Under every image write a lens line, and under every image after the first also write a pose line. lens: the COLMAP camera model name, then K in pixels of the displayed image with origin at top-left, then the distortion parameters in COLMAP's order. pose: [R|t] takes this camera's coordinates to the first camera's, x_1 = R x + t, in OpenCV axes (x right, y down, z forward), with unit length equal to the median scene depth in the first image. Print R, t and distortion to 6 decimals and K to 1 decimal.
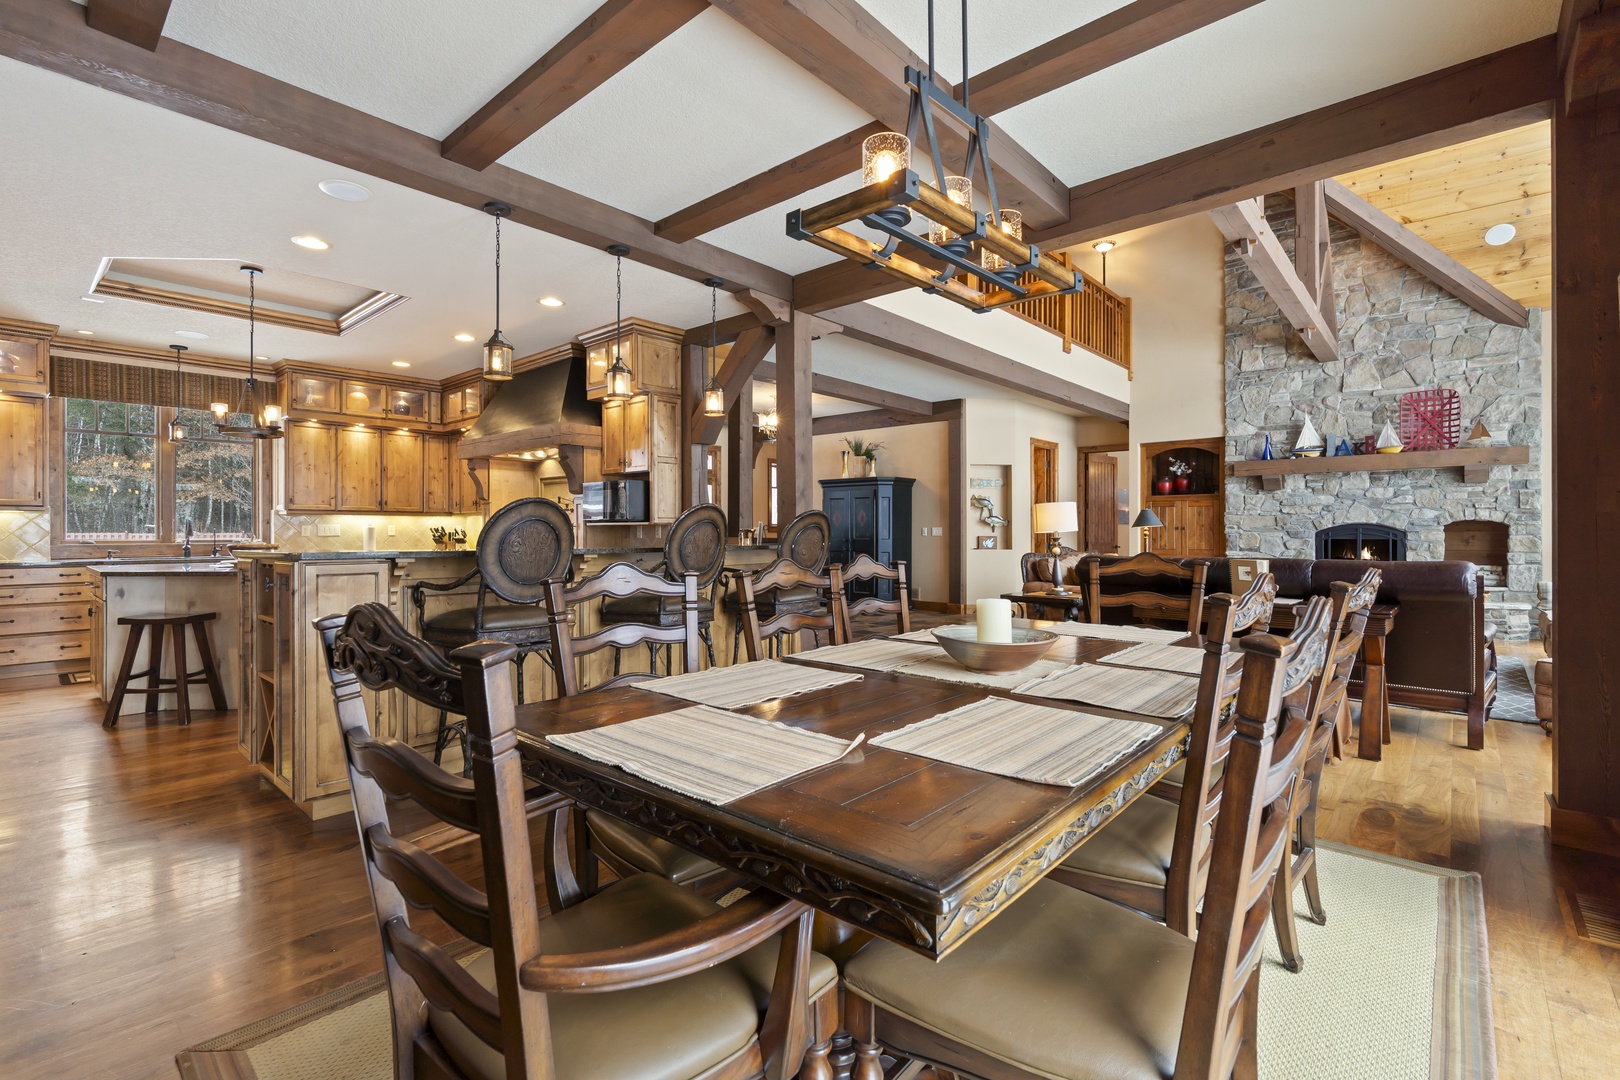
lens RADIAL K [[737.6, 0, 802.7], [0, 737.6, 541.1], [0, 0, 1]] dist [-0.003310, 0.001452]
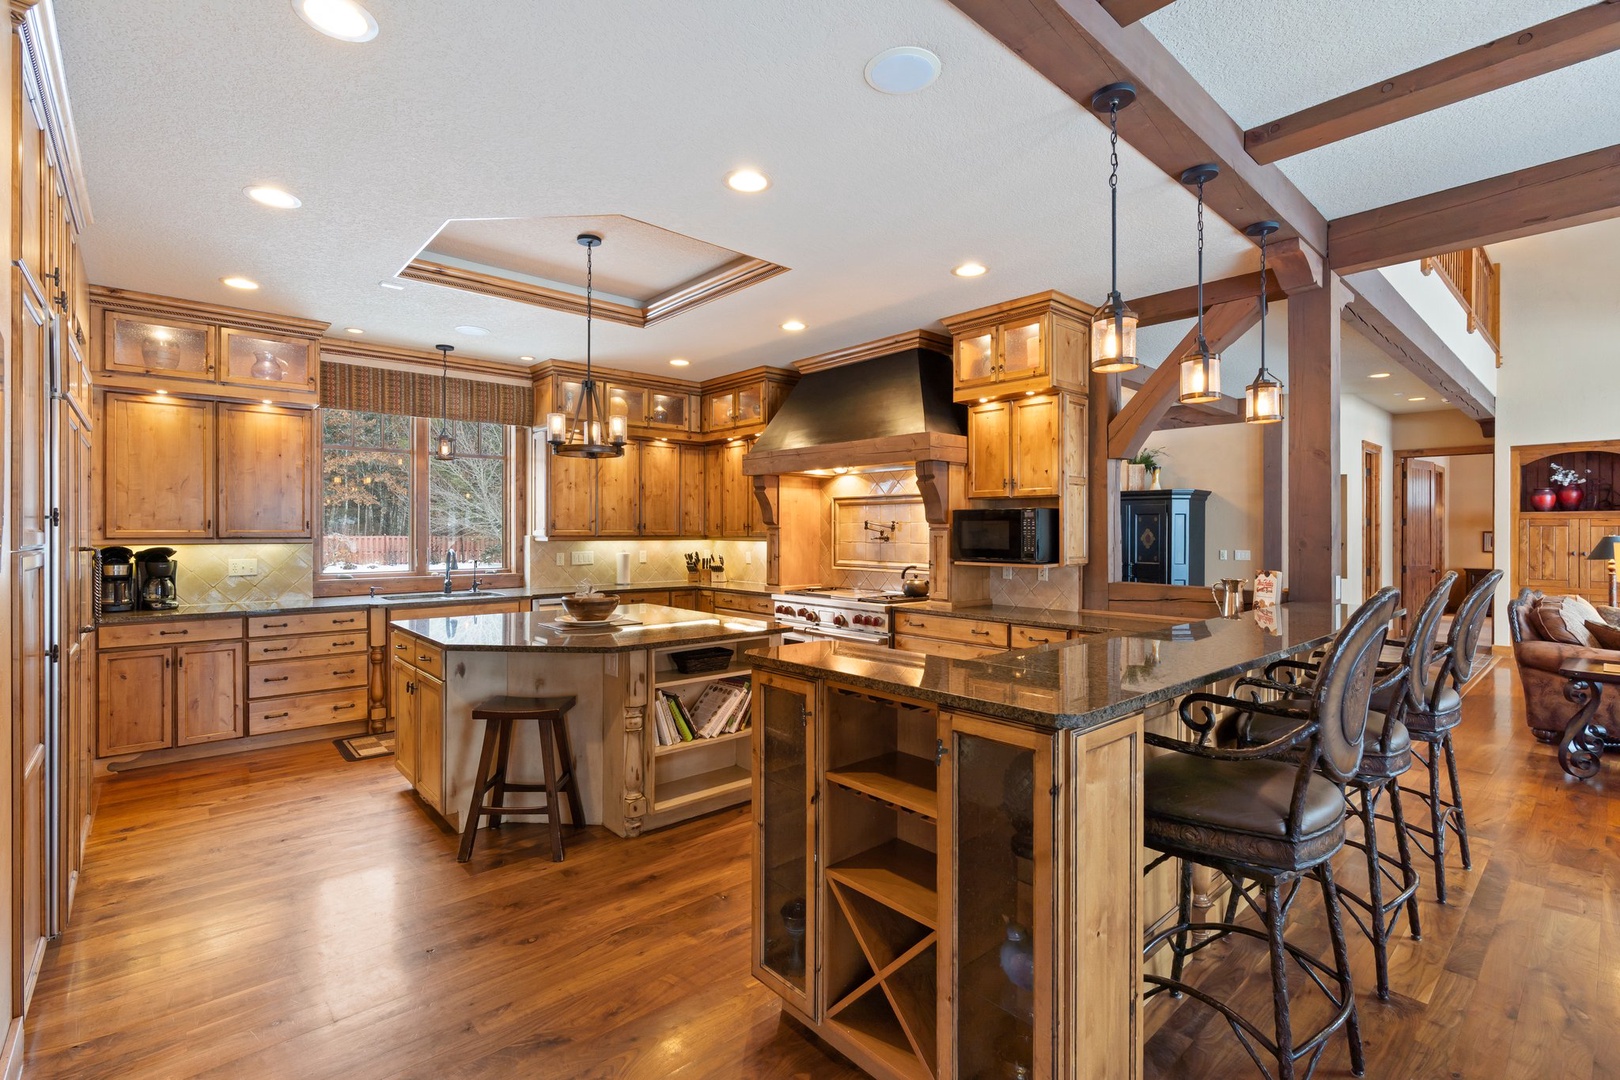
lens RADIAL K [[737.6, 0, 802.7], [0, 737.6, 541.1], [0, 0, 1]] dist [-0.003310, 0.001452]
pose [[0.993978, 0.005295, -0.109451, -0.310842], [-0.005174, 0.999986, 0.001388, -0.039243], [0.109456, -0.000814, 0.993991, 0.182026]]
